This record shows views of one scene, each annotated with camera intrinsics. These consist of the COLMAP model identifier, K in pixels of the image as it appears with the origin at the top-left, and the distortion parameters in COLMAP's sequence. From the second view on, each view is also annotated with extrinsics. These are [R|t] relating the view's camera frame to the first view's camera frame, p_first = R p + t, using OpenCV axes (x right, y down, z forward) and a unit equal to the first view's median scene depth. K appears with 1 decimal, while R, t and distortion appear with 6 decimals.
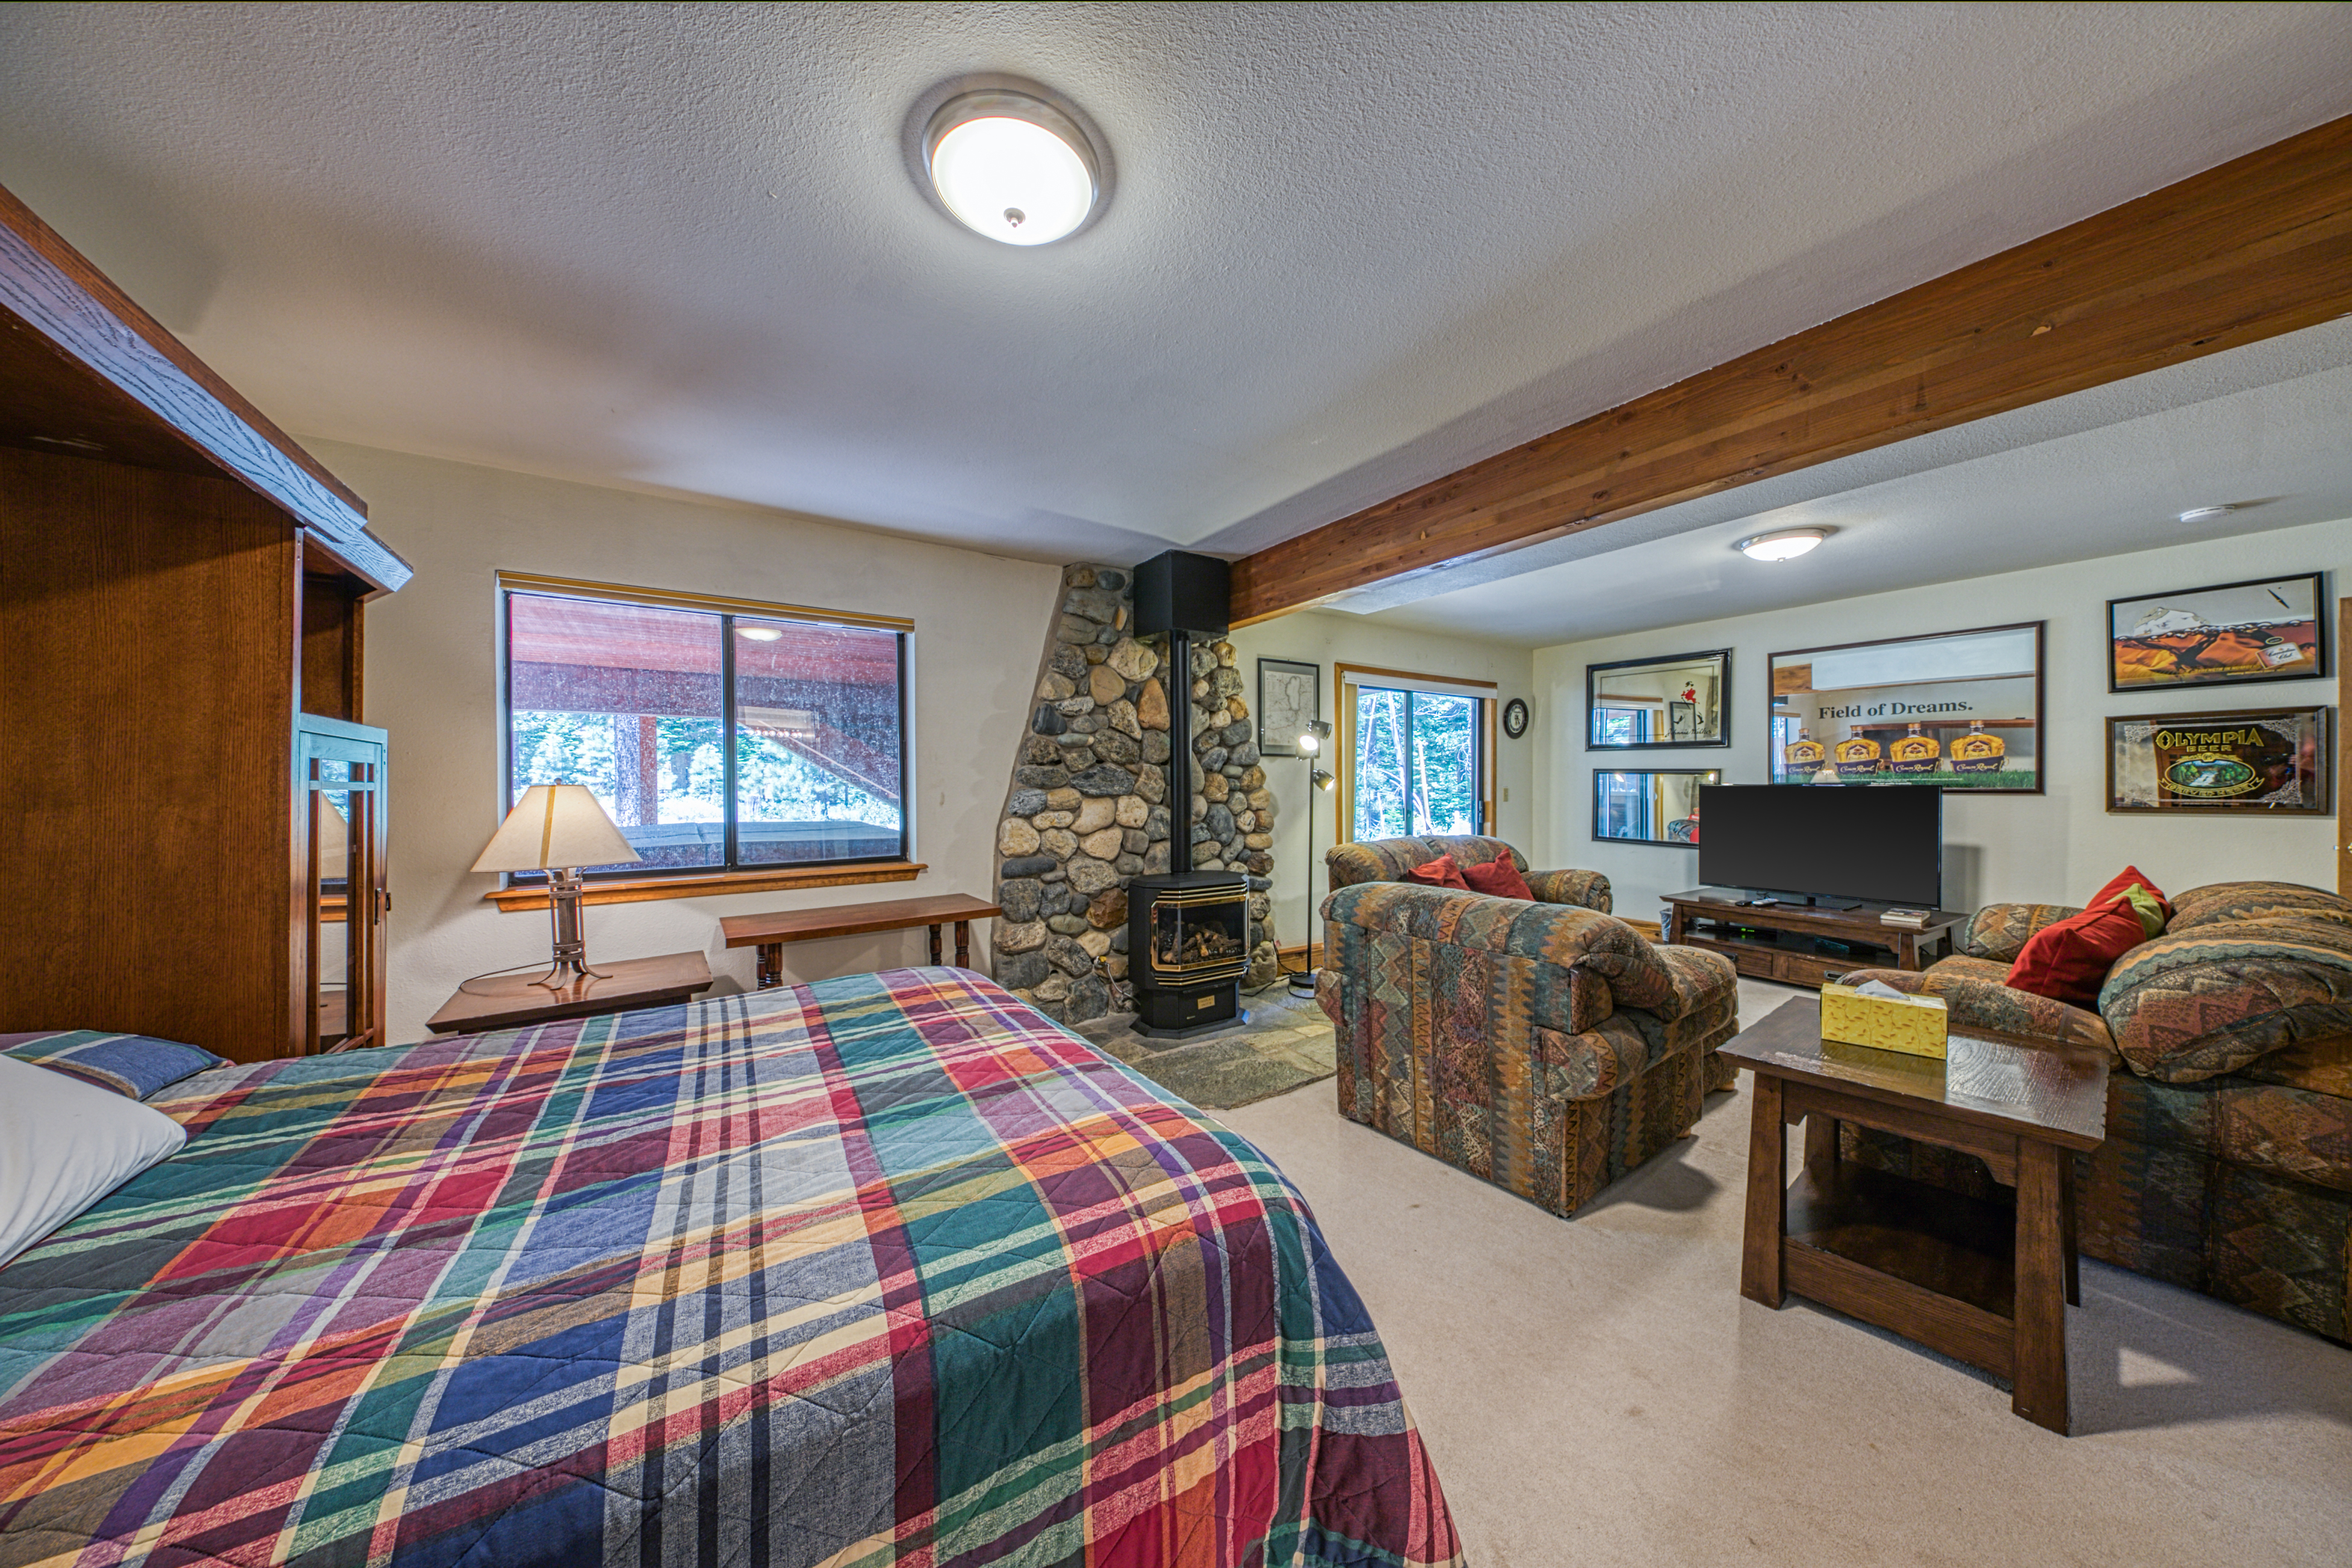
lens RADIAL K [[730.5, 0, 1194.2], [0, 730.5, 788.7], [0, 0, 1]] dist [-0.000601, -0.000256]
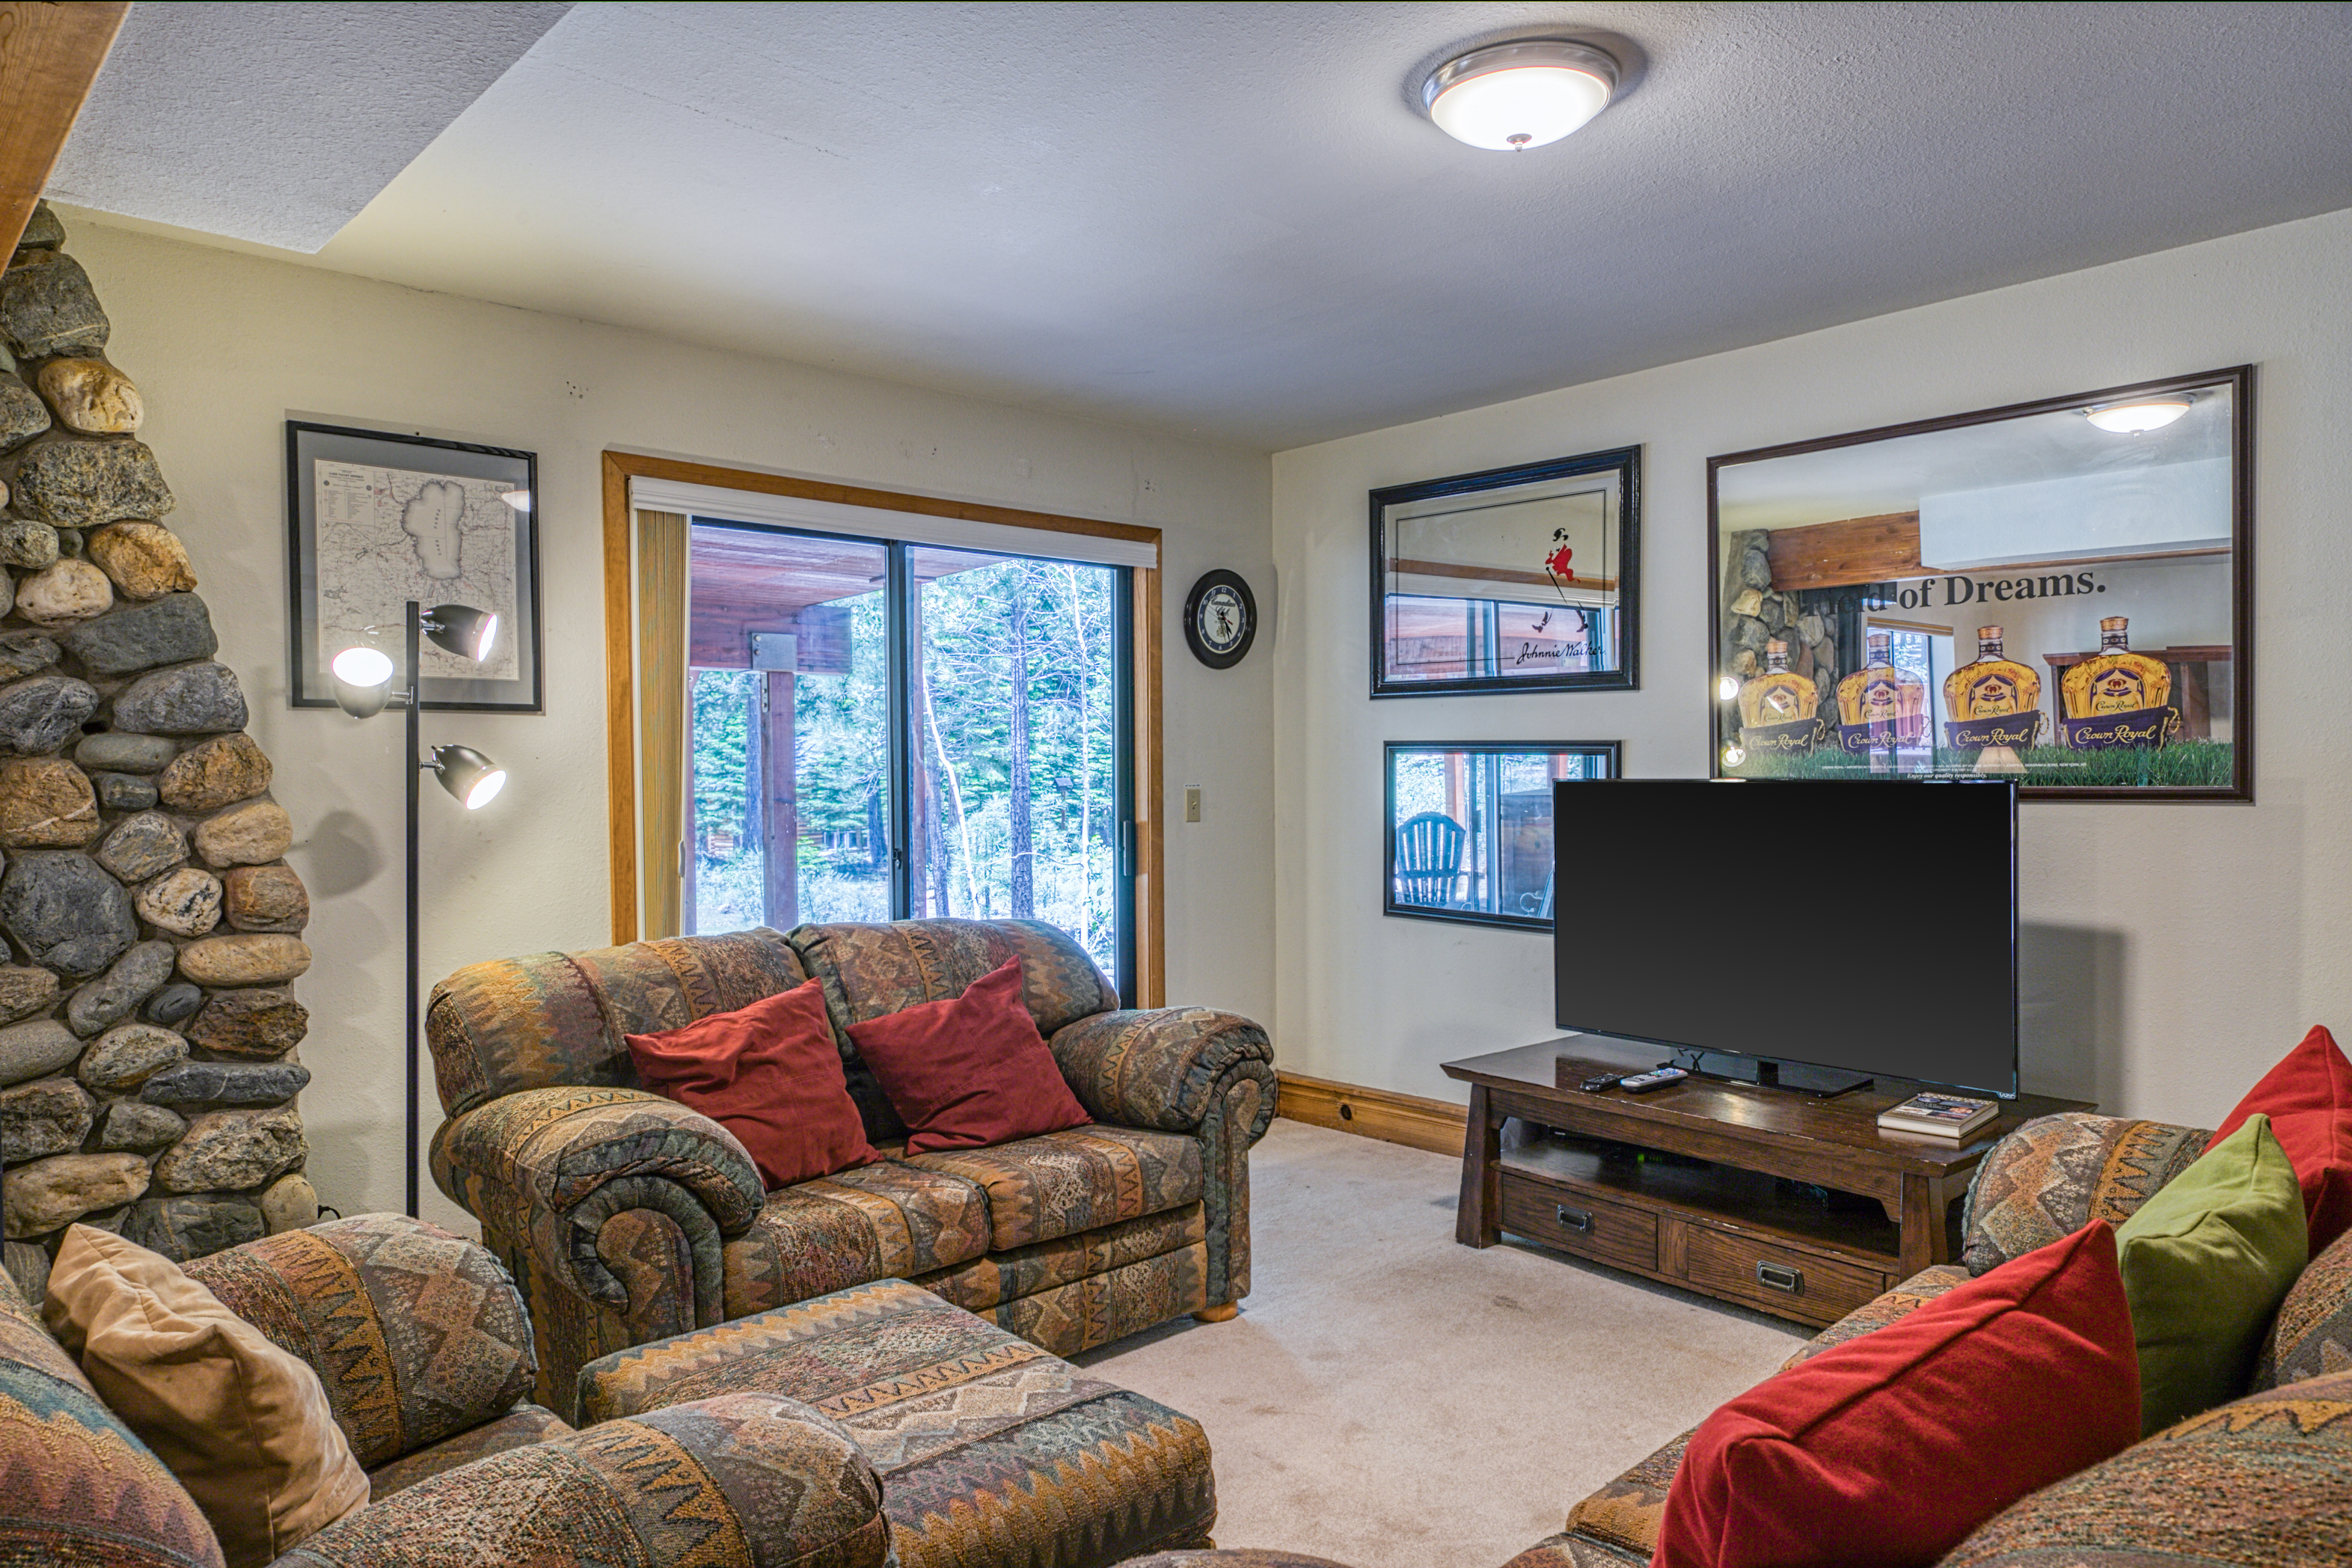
lens RADIAL K [[1510.9, 0, 1174.5], [0, 1510.9, 775.1], [0, 0, 1]] dist [0.020258, 0.003435]
pose [[0.987279, -0.005955, 0.158887, 0.404544], [0.006830, 0.999964, -0.004962, -0.006097], [-0.158851, 0.005984, 0.987284, 0.238341]]
